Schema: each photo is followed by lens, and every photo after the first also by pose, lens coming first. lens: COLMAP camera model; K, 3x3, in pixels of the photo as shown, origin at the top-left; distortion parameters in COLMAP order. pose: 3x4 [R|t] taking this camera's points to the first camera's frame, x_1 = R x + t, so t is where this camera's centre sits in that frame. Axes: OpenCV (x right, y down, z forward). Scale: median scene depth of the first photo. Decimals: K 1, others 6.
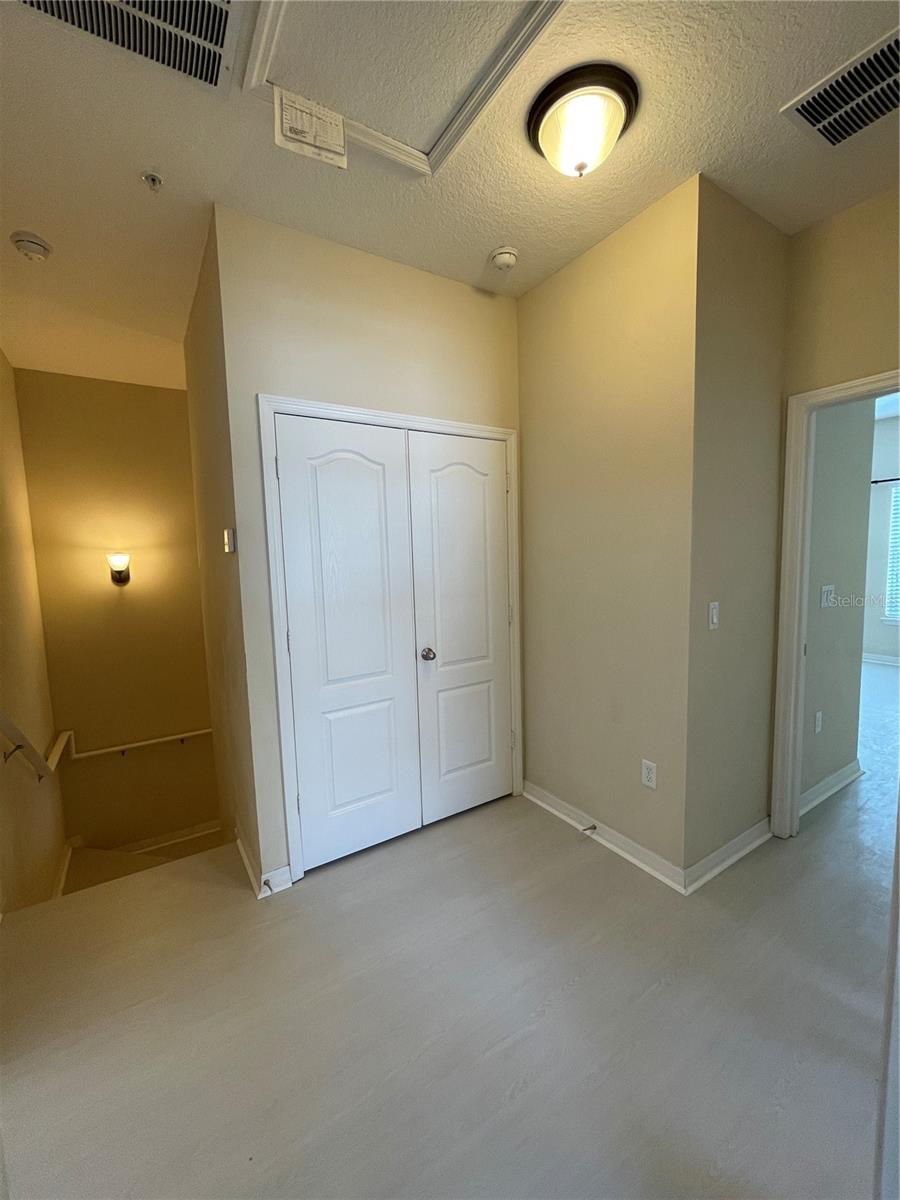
lens RADIAL K [[483.8, 0, 447.3], [0, 483.8, 597.9], [0, 0, 1]] dist [0.001349, 0.000016]
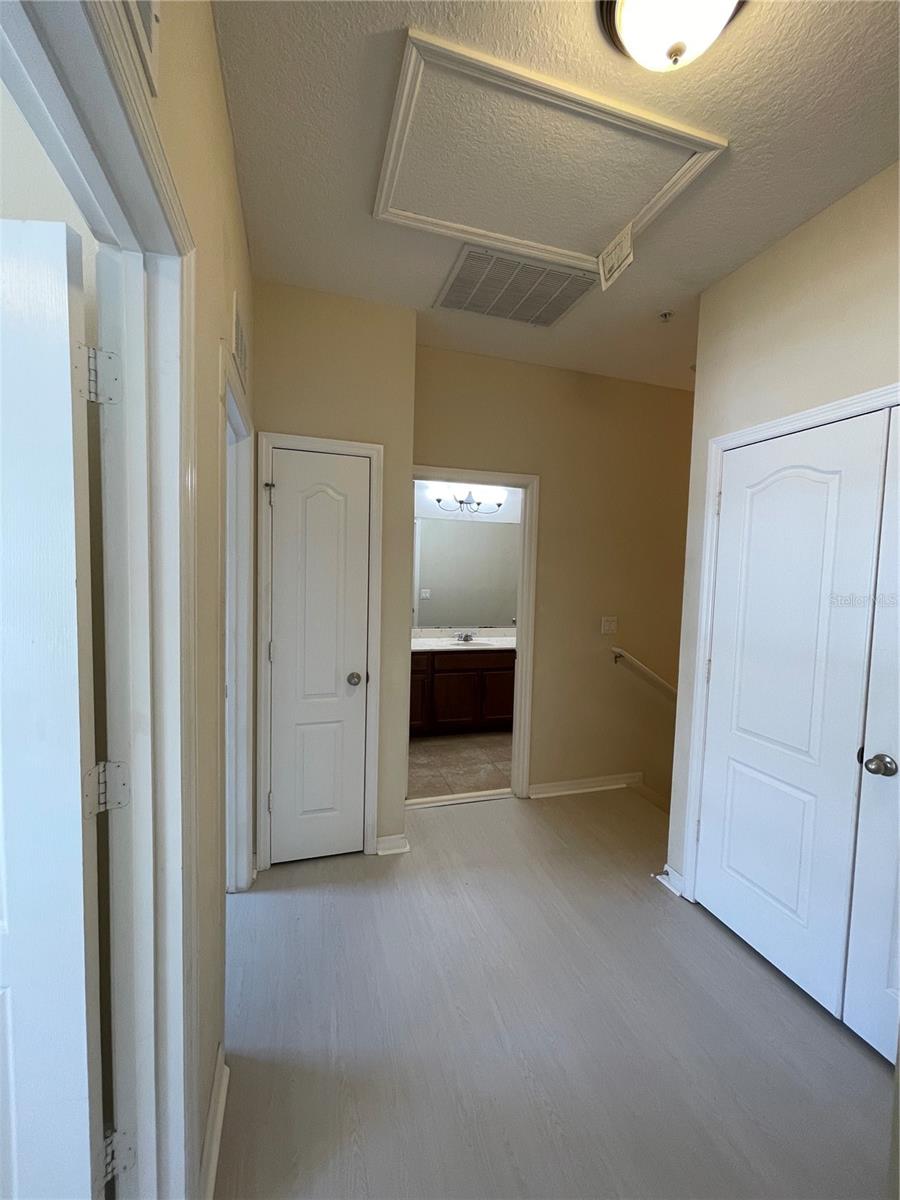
lens RADIAL K [[479.1, 0, 450.0], [0, 479.1, 600.0], [0, 0, 1]] dist [0.000065, -0.000037]
pose [[-0.262086, 0.081422, -0.961603, 0.840475], [-0.118027, 0.986250, 0.115678, -0.118401], [0.957800, 0.143813, -0.248872, 0.754855]]
